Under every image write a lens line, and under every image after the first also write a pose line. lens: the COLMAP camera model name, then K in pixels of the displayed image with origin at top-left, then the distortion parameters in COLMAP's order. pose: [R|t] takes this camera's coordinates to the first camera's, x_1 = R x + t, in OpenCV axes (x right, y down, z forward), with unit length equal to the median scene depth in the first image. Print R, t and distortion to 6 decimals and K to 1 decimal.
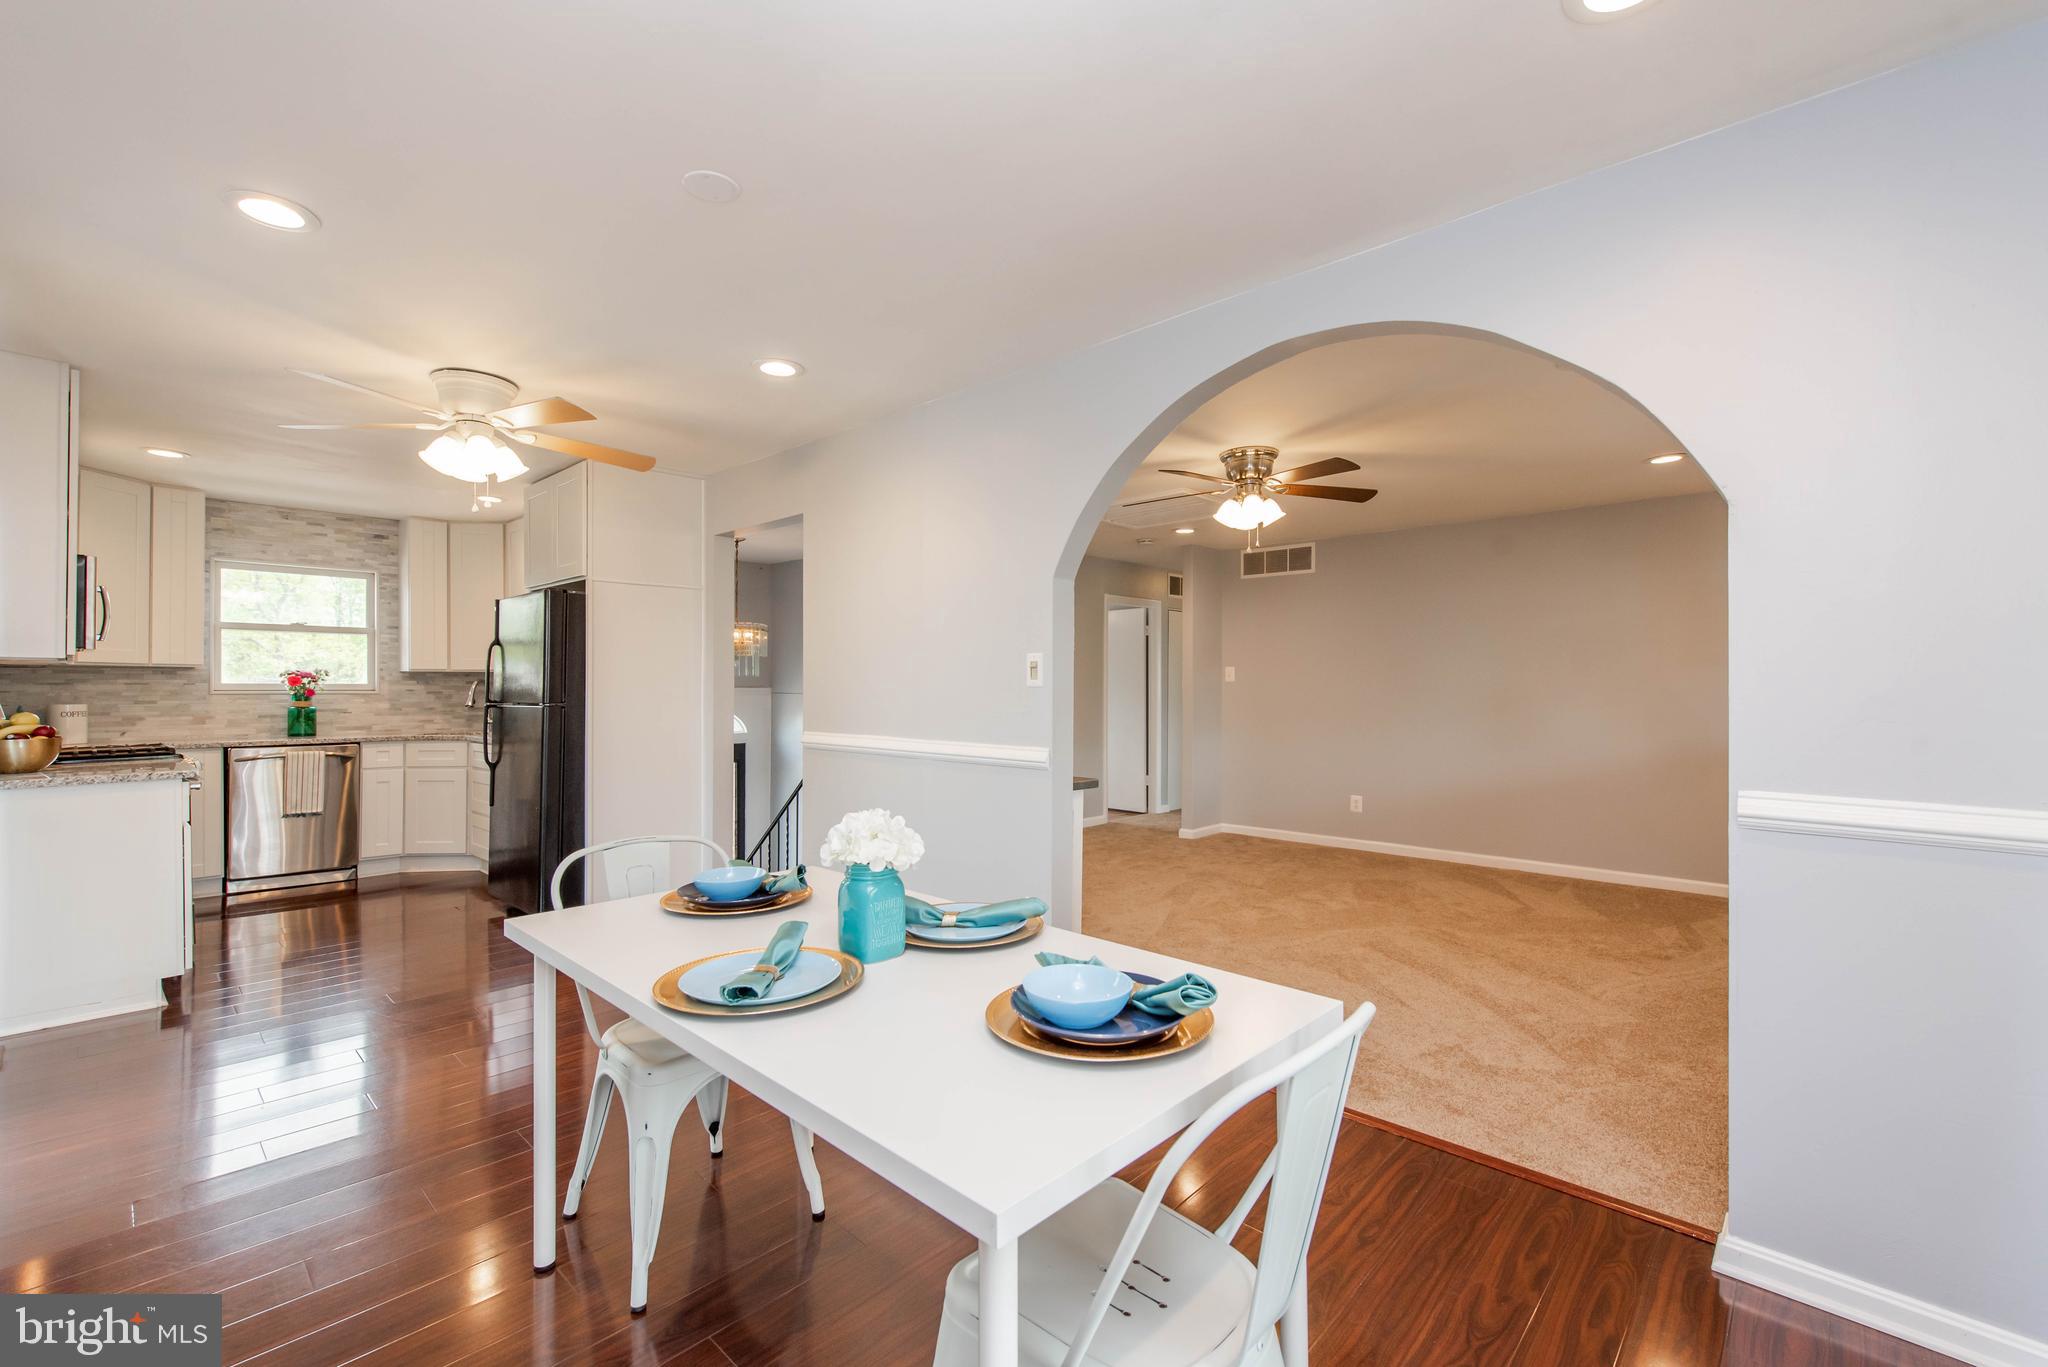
lens RADIAL K [[876.8, 0, 1042.1], [0, 876.8, 684.2], [0, 0, 1]] dist [0.007656, -0.001564]
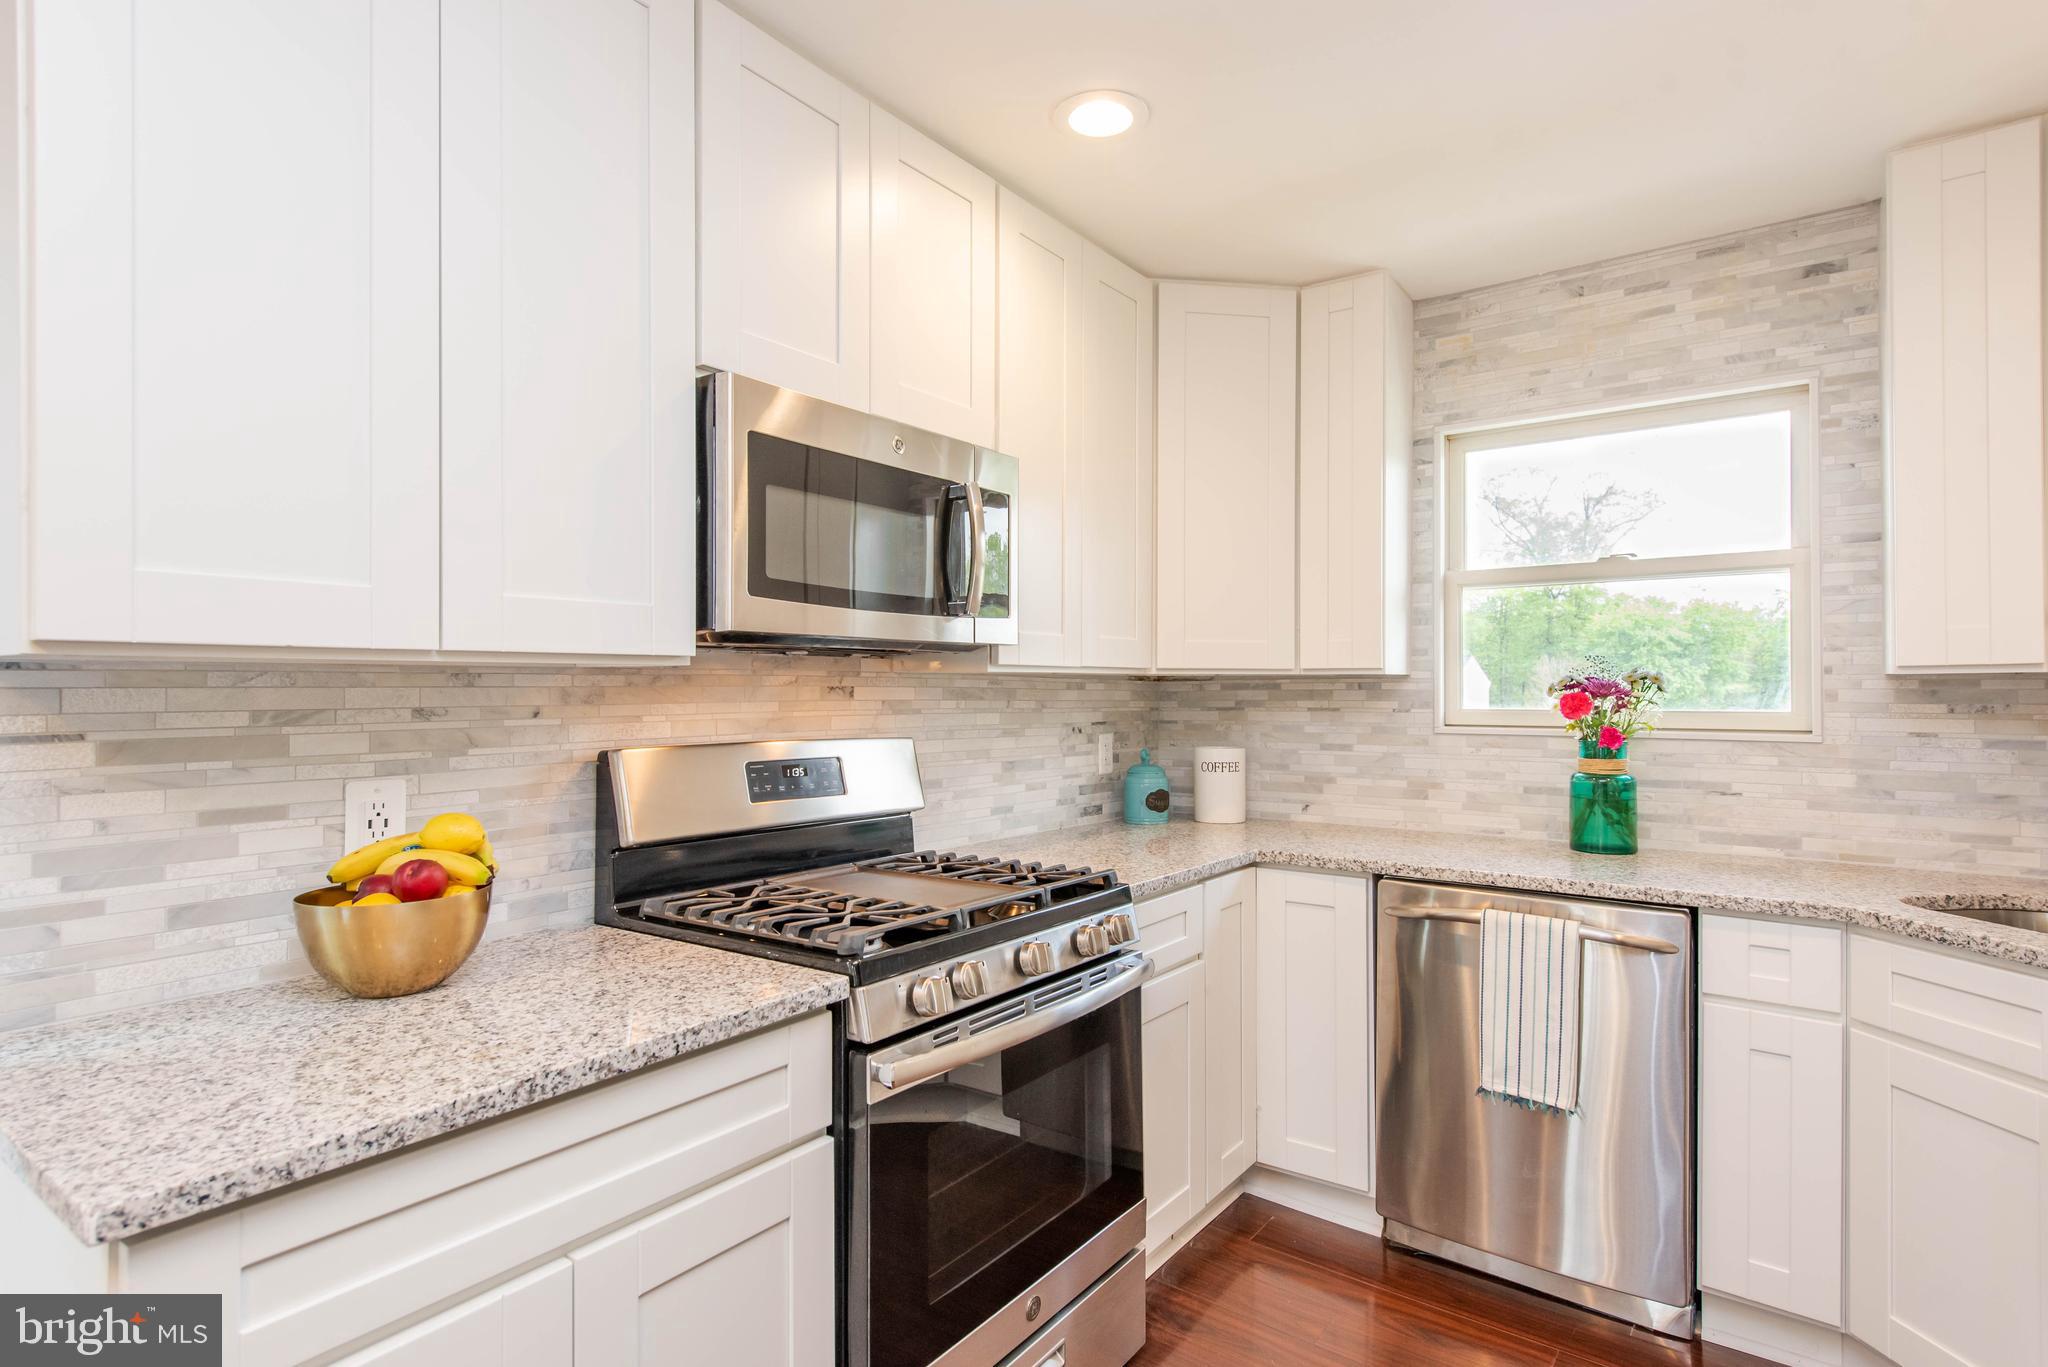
lens RADIAL K [[1030.5, 0, 1038.0], [0, 1030.5, 686.6], [0, 0, 1]] dist [0.013320, -0.006692]
pose [[0.122221, -0.007382, -0.992475, -0.430592], [0.001849, 0.999972, -0.007210, -0.008699], [0.992501, -0.000954, 0.122231, 0.707272]]
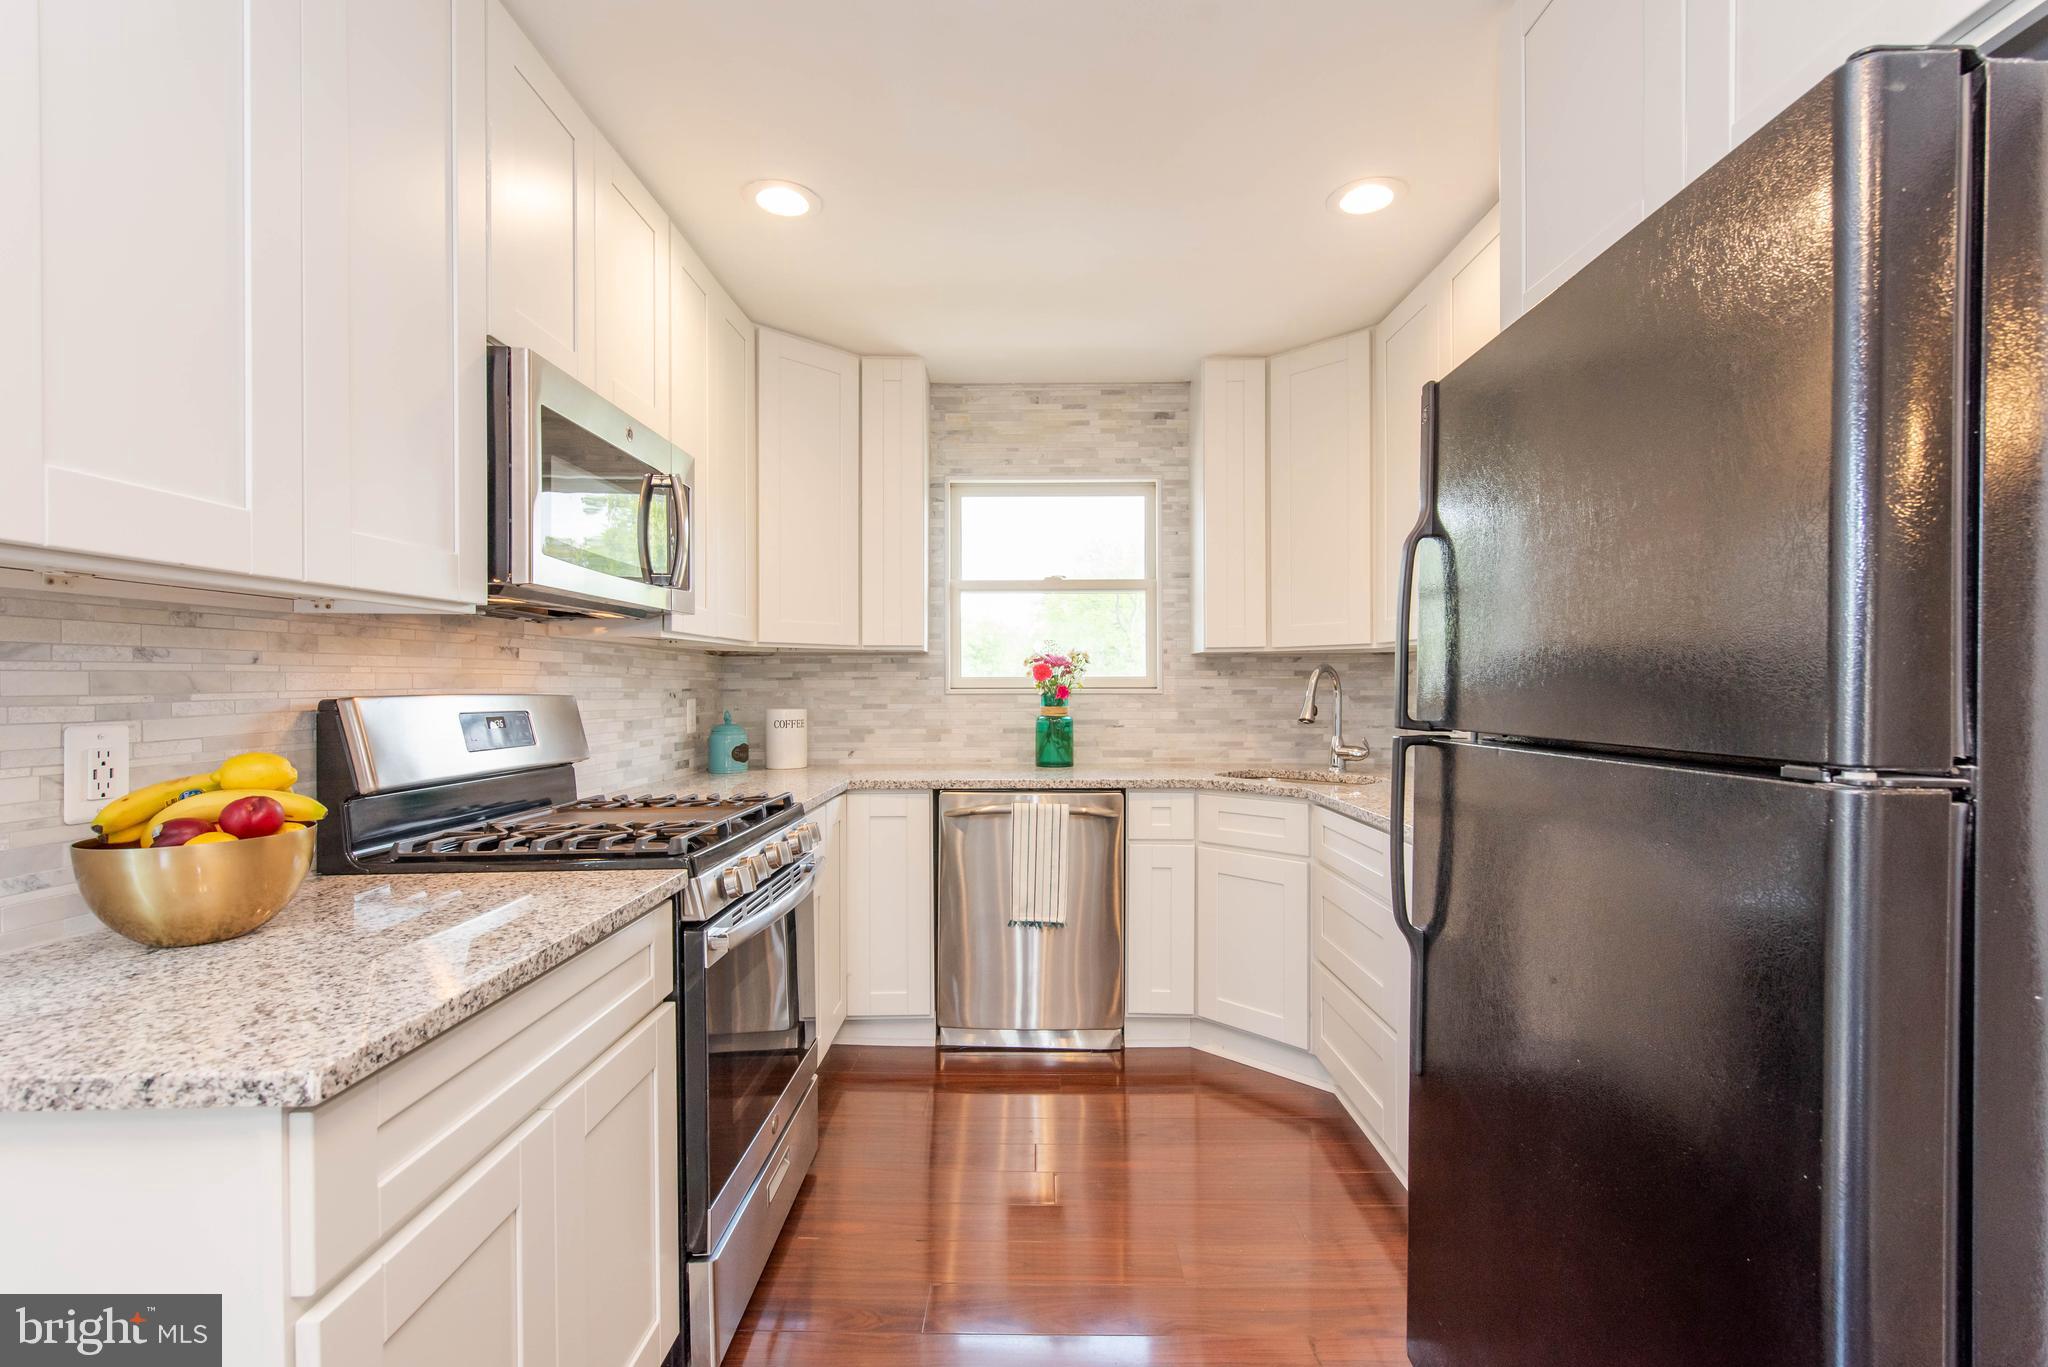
lens RADIAL K [[876.8, 0, 1044.7], [0, 876.8, 689.5], [0, 0, 1]] dist [0.007656, -0.001564]
pose [[0.683652, 0.000911, -0.729808, -0.420899], [0.006212, 0.999956, 0.007067, 0.003880], [0.729782, -0.009364, 0.683616, 0.598802]]
